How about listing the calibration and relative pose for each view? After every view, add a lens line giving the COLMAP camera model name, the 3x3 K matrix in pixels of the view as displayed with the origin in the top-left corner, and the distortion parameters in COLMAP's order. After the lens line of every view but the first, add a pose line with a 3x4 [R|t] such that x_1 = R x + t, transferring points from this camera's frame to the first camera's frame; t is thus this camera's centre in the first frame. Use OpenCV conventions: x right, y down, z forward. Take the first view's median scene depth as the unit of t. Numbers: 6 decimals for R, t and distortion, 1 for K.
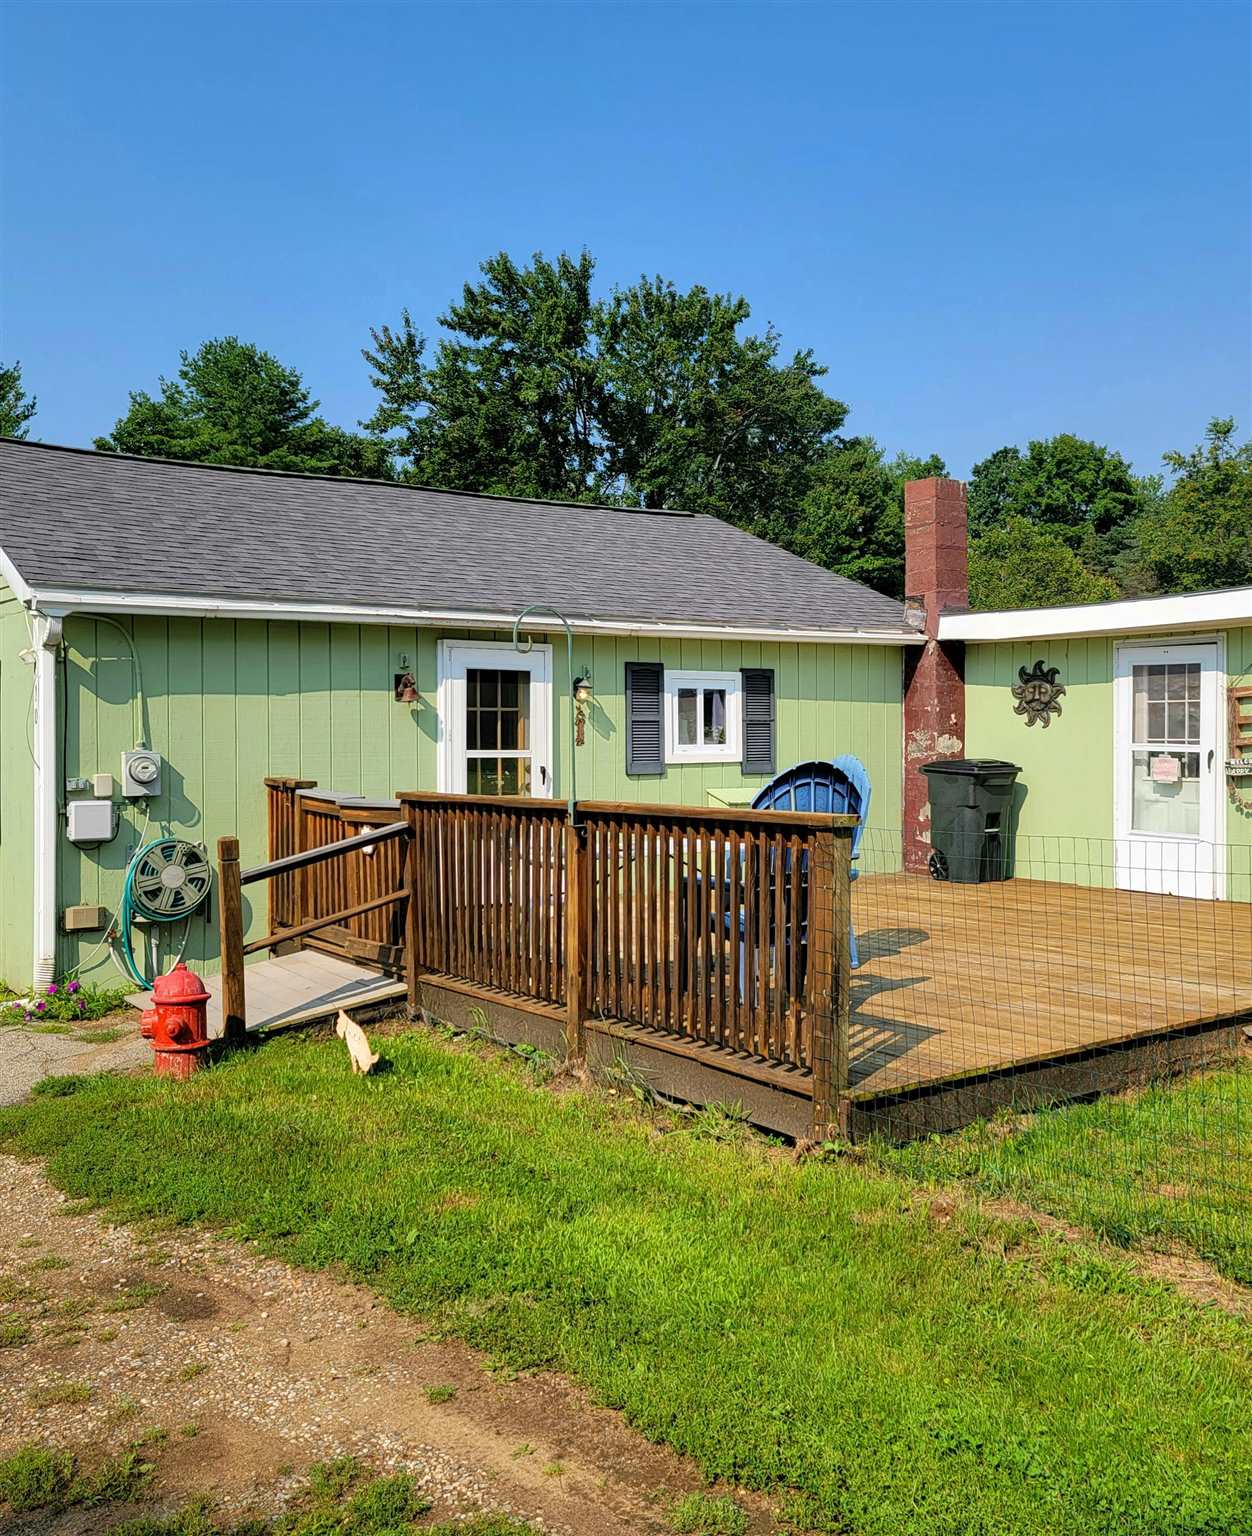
lens RADIAL K [[1433.6, 0, 626.0], [0, 1433.6, 768.0], [0, 0, 1]] dist [0.043115, -0.004963]
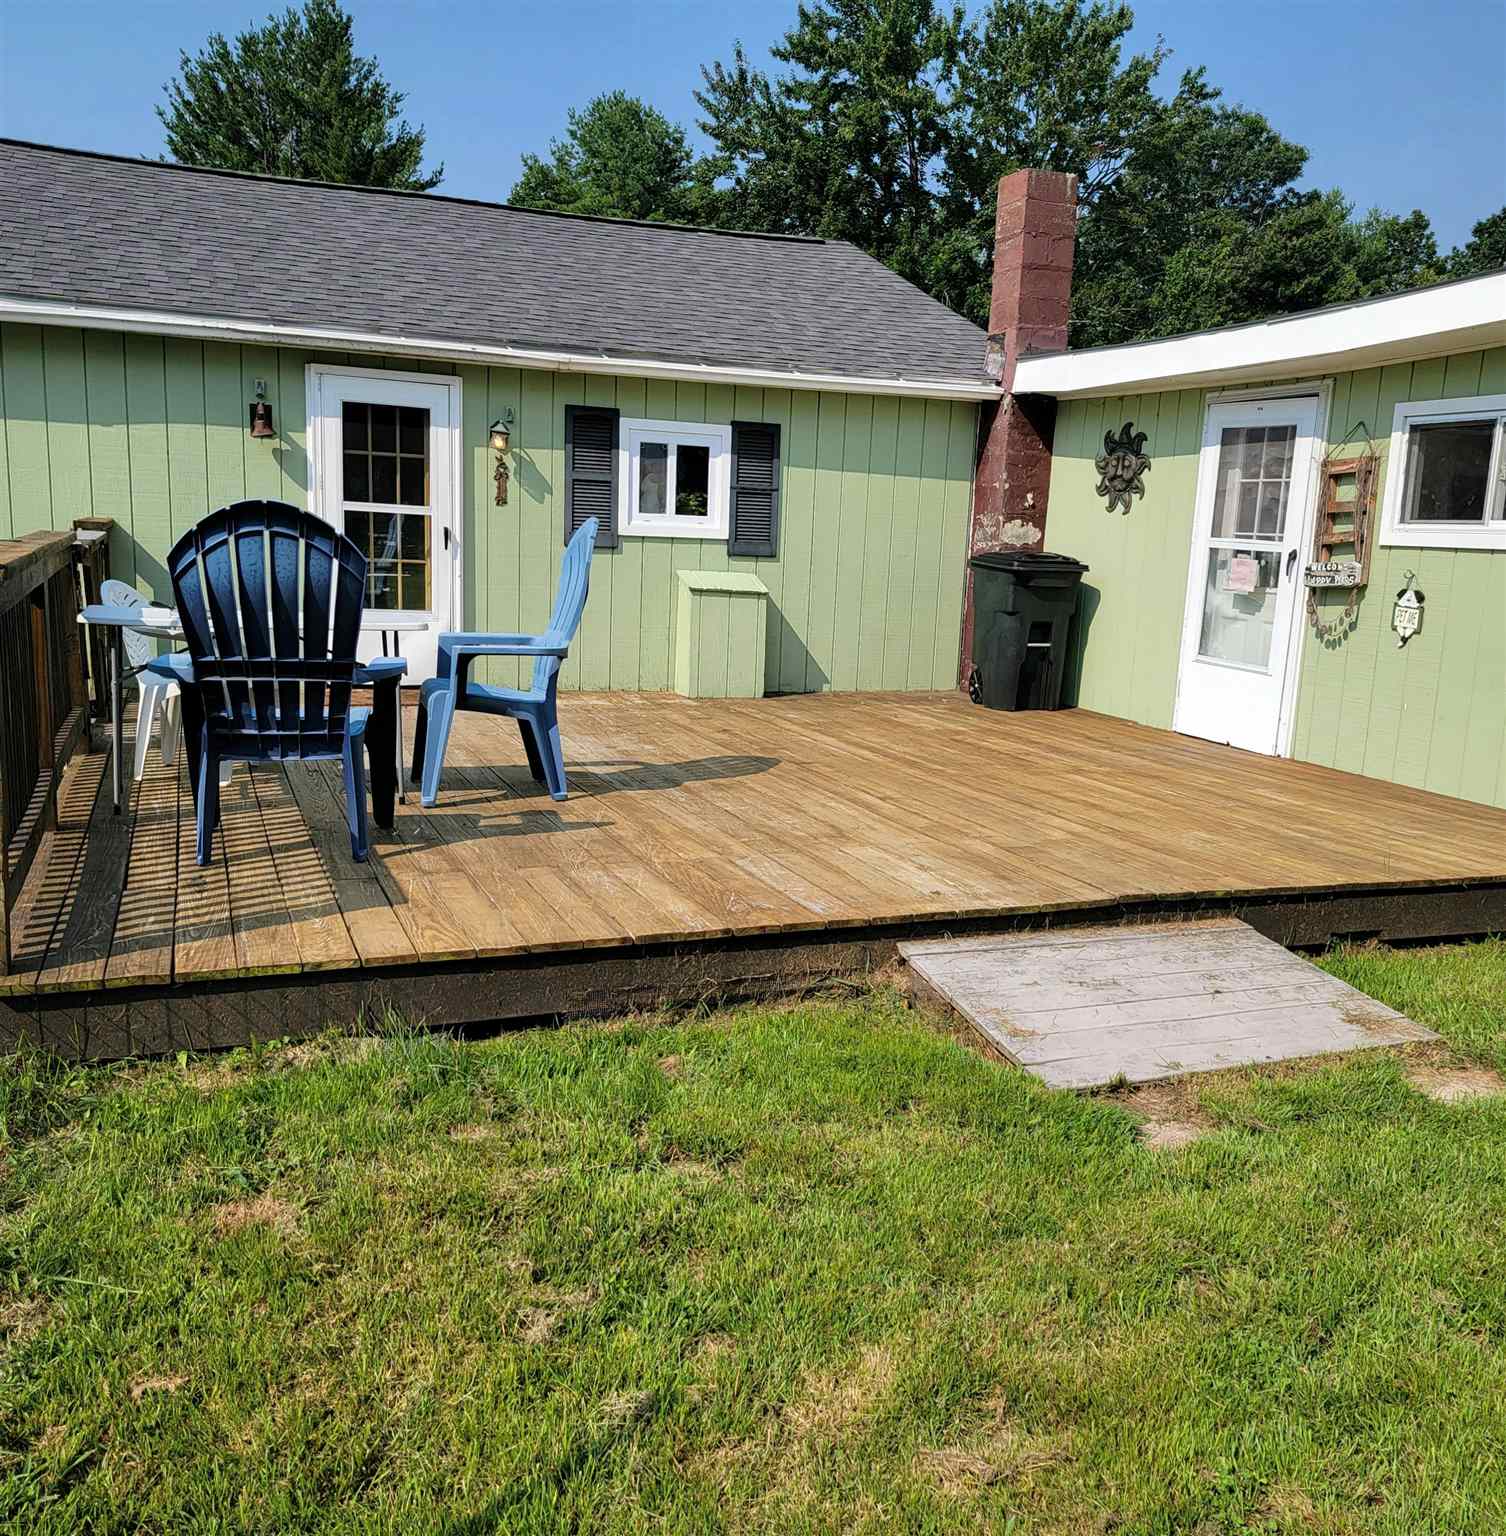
lens RADIAL K [[1388.6, 0, 753.0], [0, 1388.6, 768.0], [0, 0, 1]] dist [0.044193, -0.005261]
pose [[0.958412, 0.095371, -0.268981, 0.315777], [-0.056330, 0.987185, 0.149310, 0.005318], [0.279773, -0.127949, 0.951502, 0.232339]]
